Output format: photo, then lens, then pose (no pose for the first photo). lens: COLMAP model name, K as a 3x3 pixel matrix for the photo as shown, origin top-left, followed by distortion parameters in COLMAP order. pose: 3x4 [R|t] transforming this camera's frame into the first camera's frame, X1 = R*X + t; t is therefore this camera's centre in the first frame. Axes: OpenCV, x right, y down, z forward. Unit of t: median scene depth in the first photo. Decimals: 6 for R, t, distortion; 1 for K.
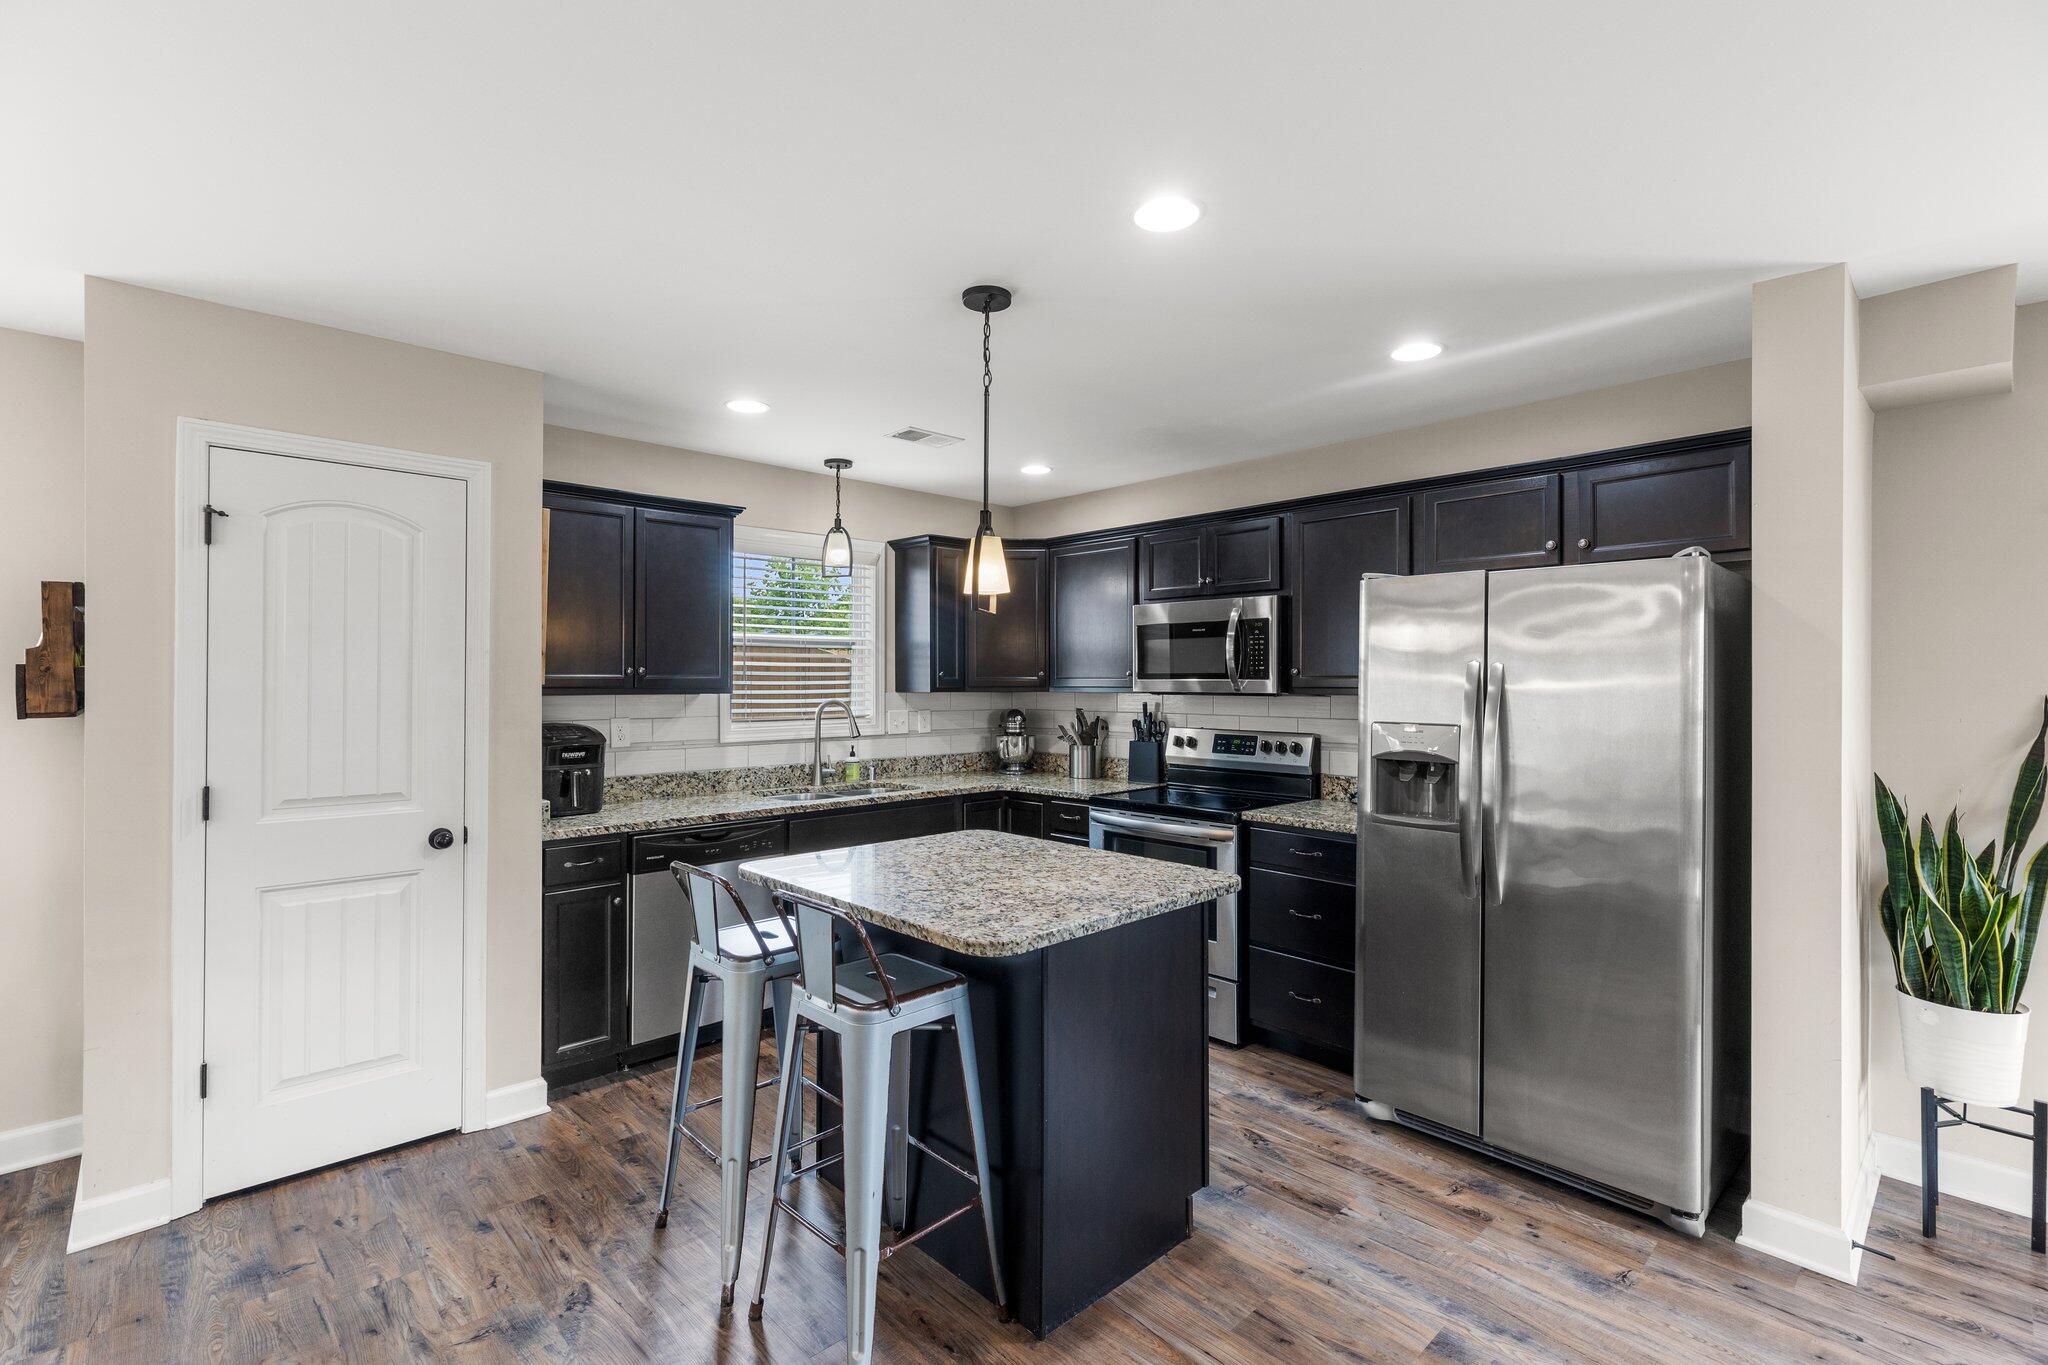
lens RADIAL K [[915.1, 0, 1021.6], [0, 915.1, 680.1], [0, 0, 1]] dist [0.002513, 0.000162]
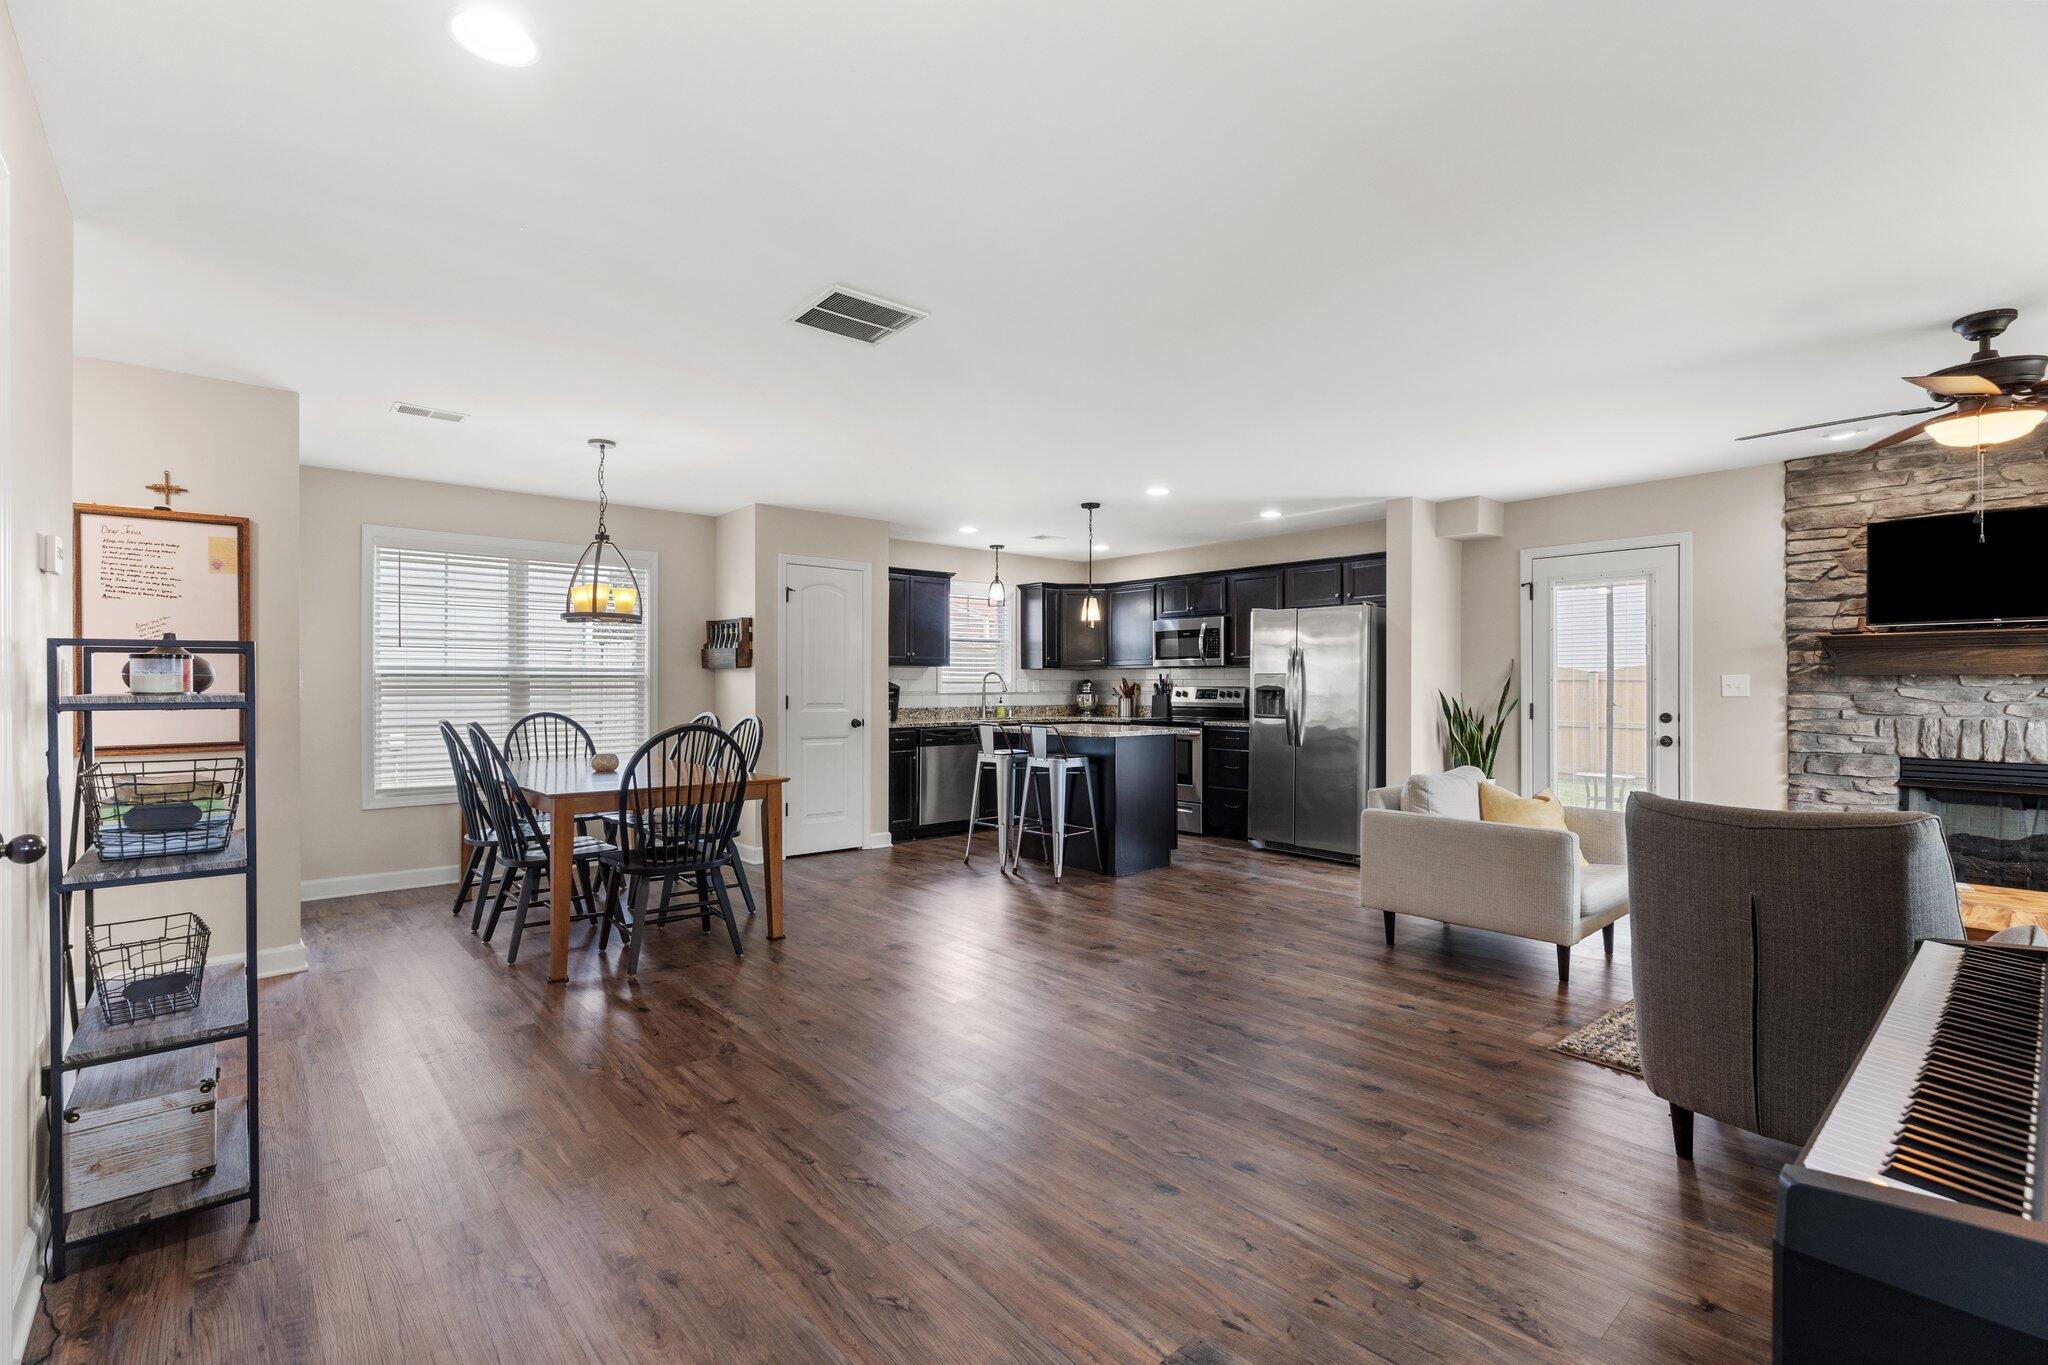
lens RADIAL K [[915.1, 0, 1020.1], [0, 915.1, 686.0], [0, 0, 1]] dist [0.002513, 0.000162]
pose [[0.999080, -0.001236, -0.042868, -0.073954], [0.001379, 0.999994, 0.003301, 0.047440], [0.042863, -0.003357, 0.999075, -0.925791]]
